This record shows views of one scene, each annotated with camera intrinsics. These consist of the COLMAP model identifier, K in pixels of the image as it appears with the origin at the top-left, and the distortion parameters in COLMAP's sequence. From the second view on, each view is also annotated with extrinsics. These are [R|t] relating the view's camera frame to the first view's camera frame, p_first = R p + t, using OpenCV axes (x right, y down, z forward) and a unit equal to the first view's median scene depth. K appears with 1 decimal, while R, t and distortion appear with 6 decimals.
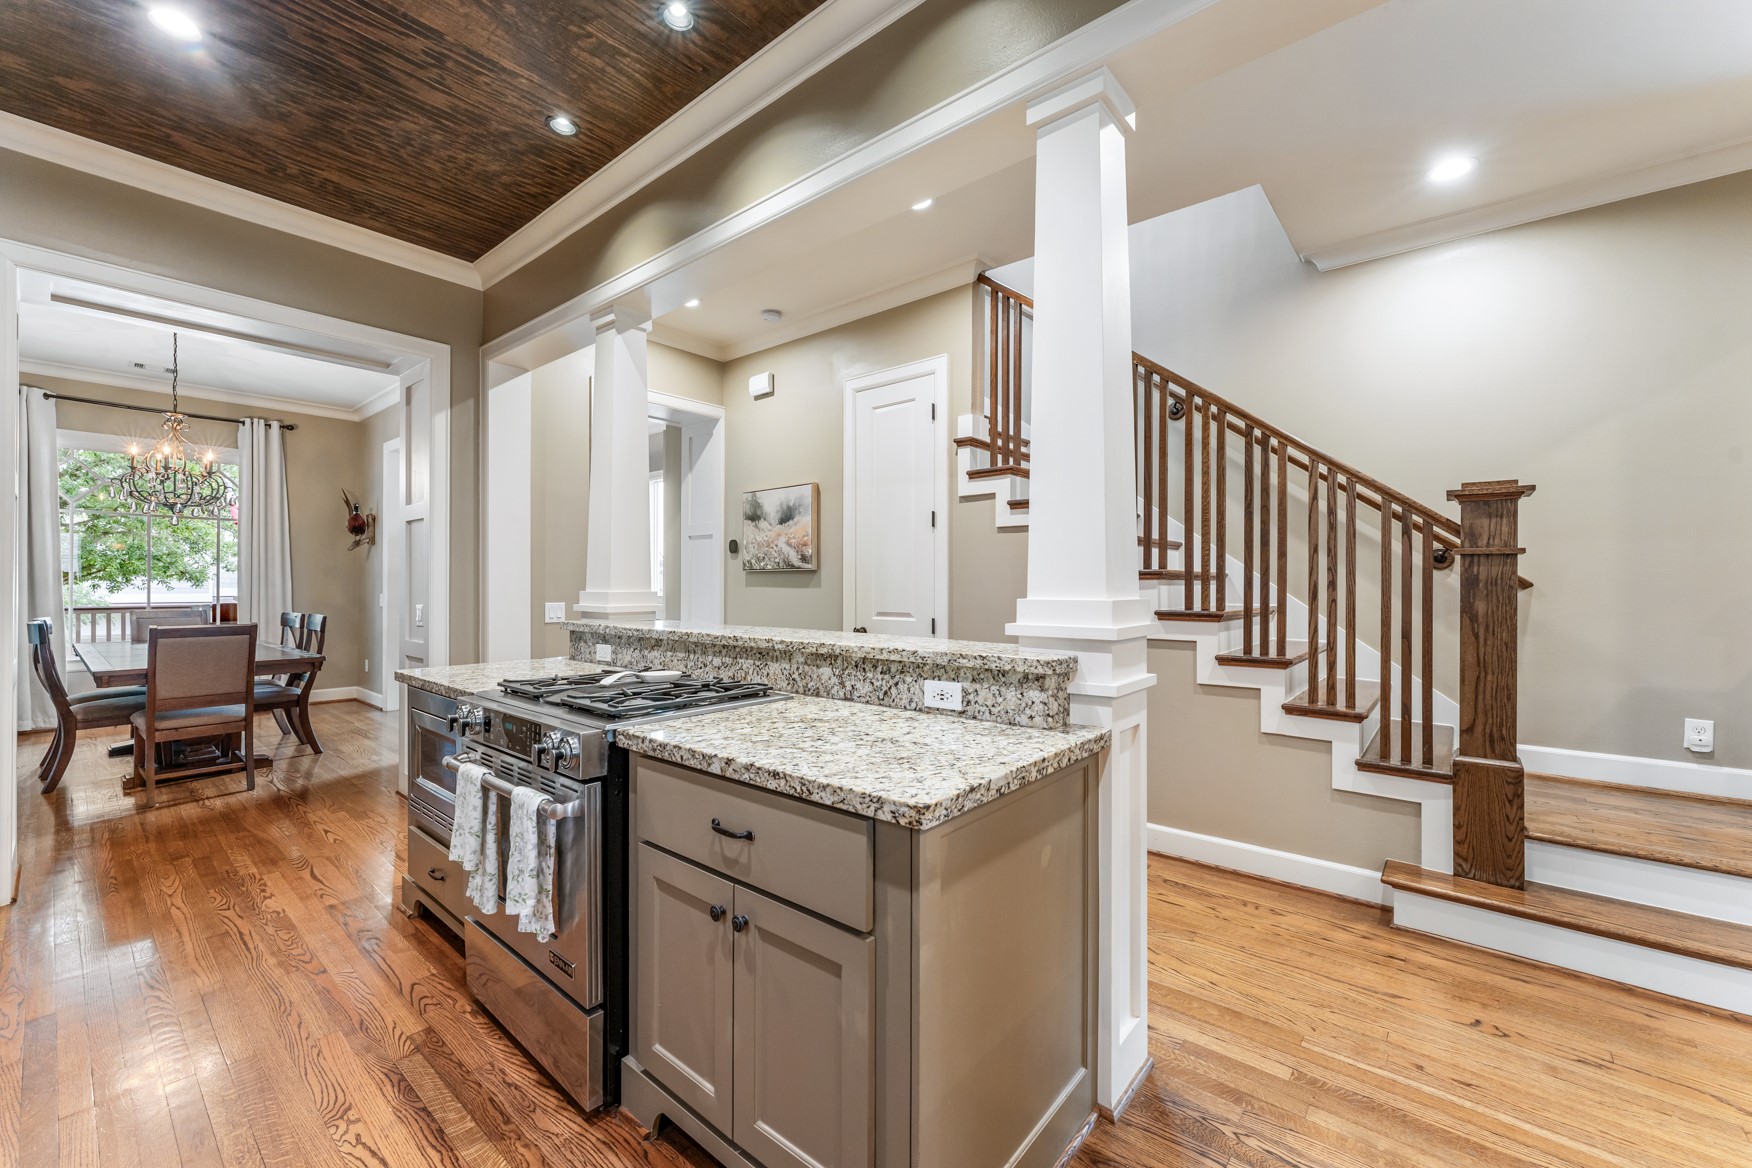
lens RADIAL K [[706.7, 0, 876.7], [0, 706.7, 584.2], [0, 0, 1]] dist [-0.003400, 0.000406]
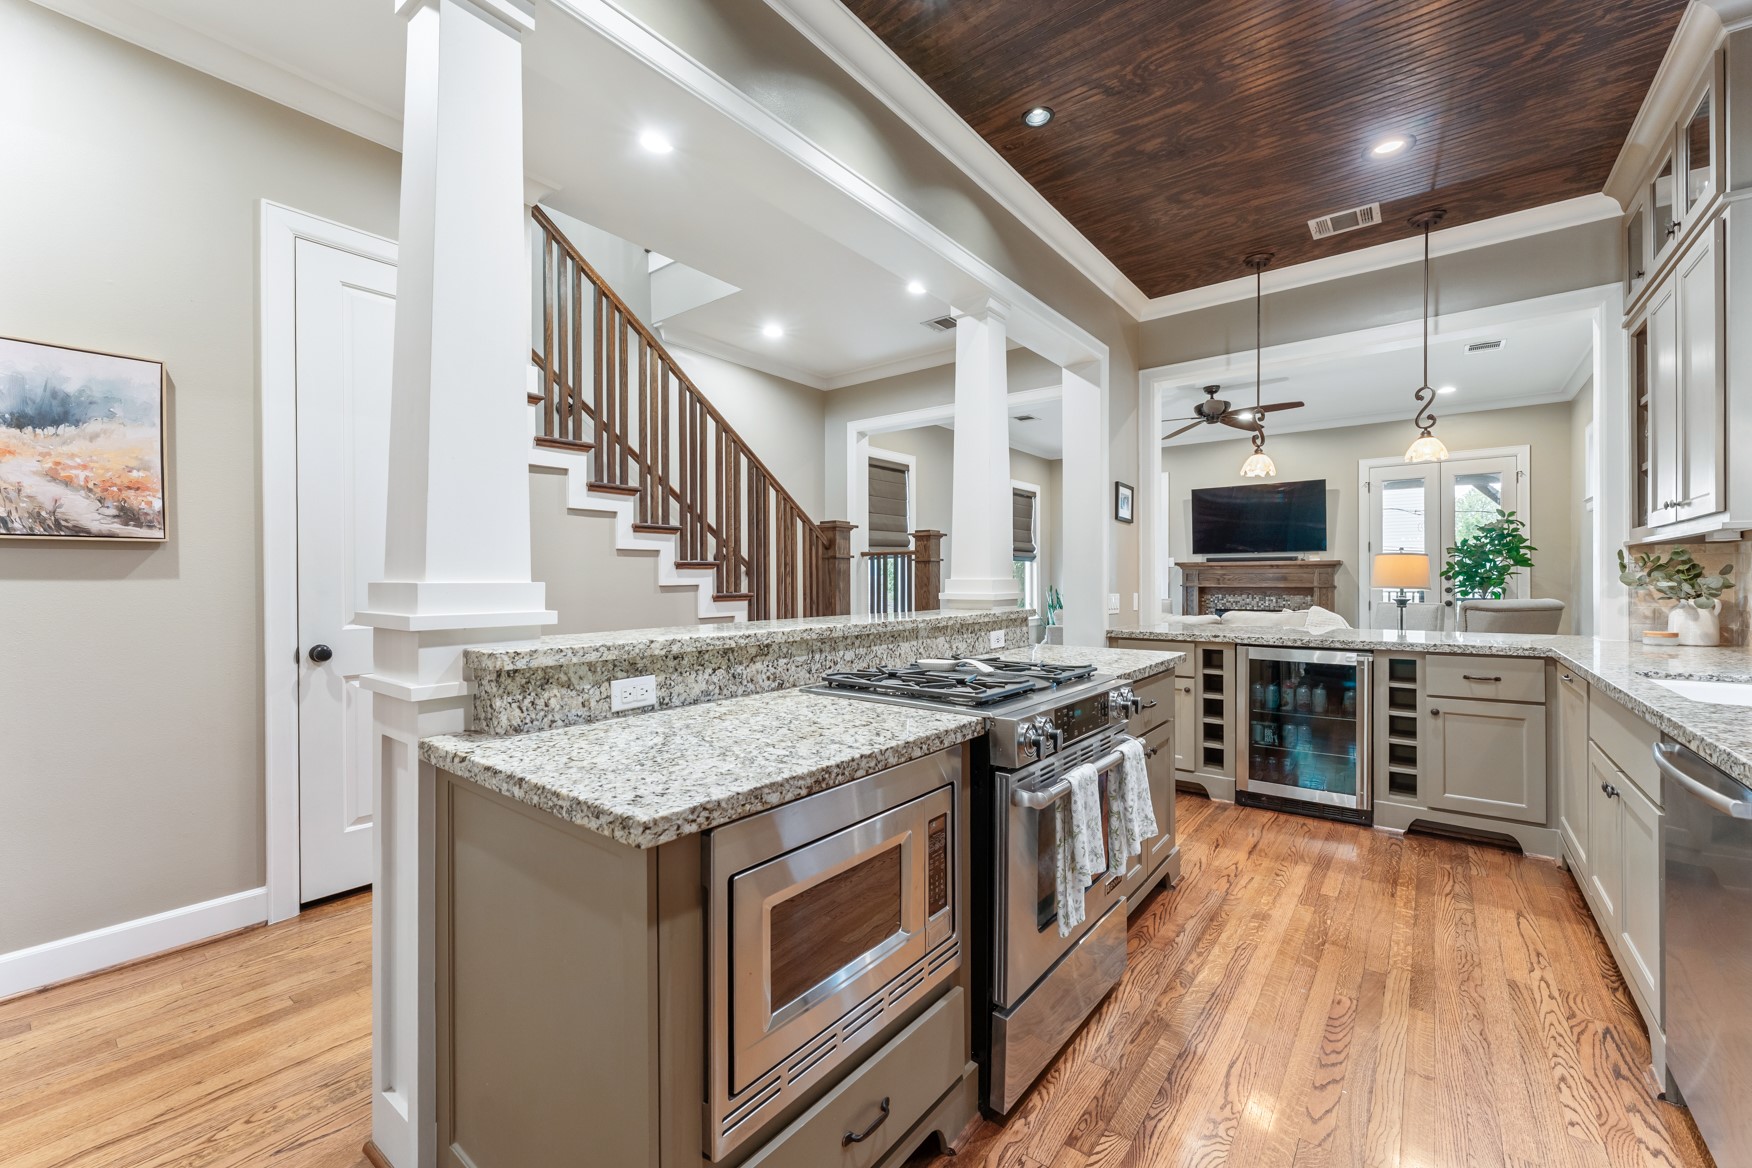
lens RADIAL K [[706.7, 0, 872.5], [0, 706.7, 579.5], [0, 0, 1]] dist [-0.003400, 0.000406]
pose [[-0.030790, -0.006864, 0.999502, -0.592249], [0.001877, 0.999974, 0.006925, 0.003498], [-0.999524, 0.002089, -0.030777, 0.524295]]
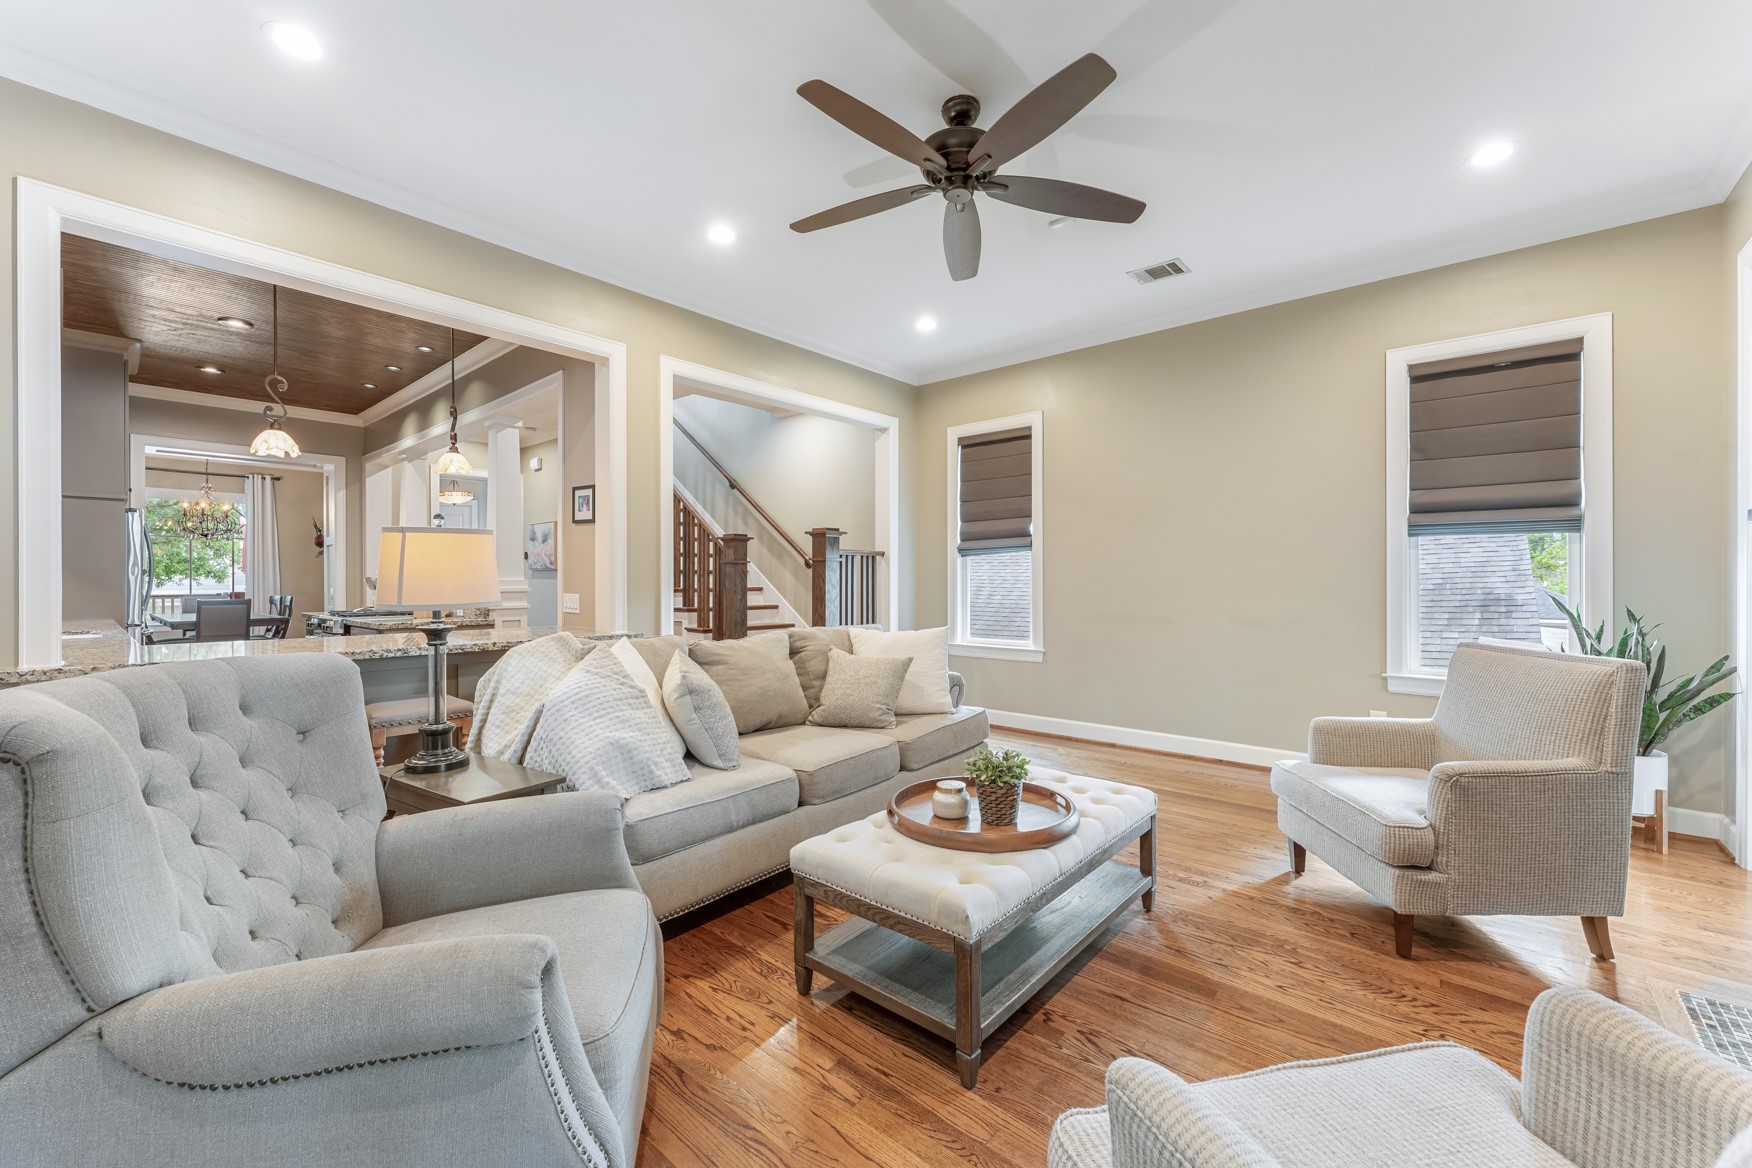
lens RADIAL K [[706.7, 0, 879.9], [0, 706.7, 585.4], [0, 0, 1]] dist [-0.003400, 0.000406]
pose [[0.999901, -0.004905, -0.013165, 0.747827], [0.005000, 0.999962, 0.007174, 0.012548], [0.013129, -0.007239, 0.999888, -0.783318]]
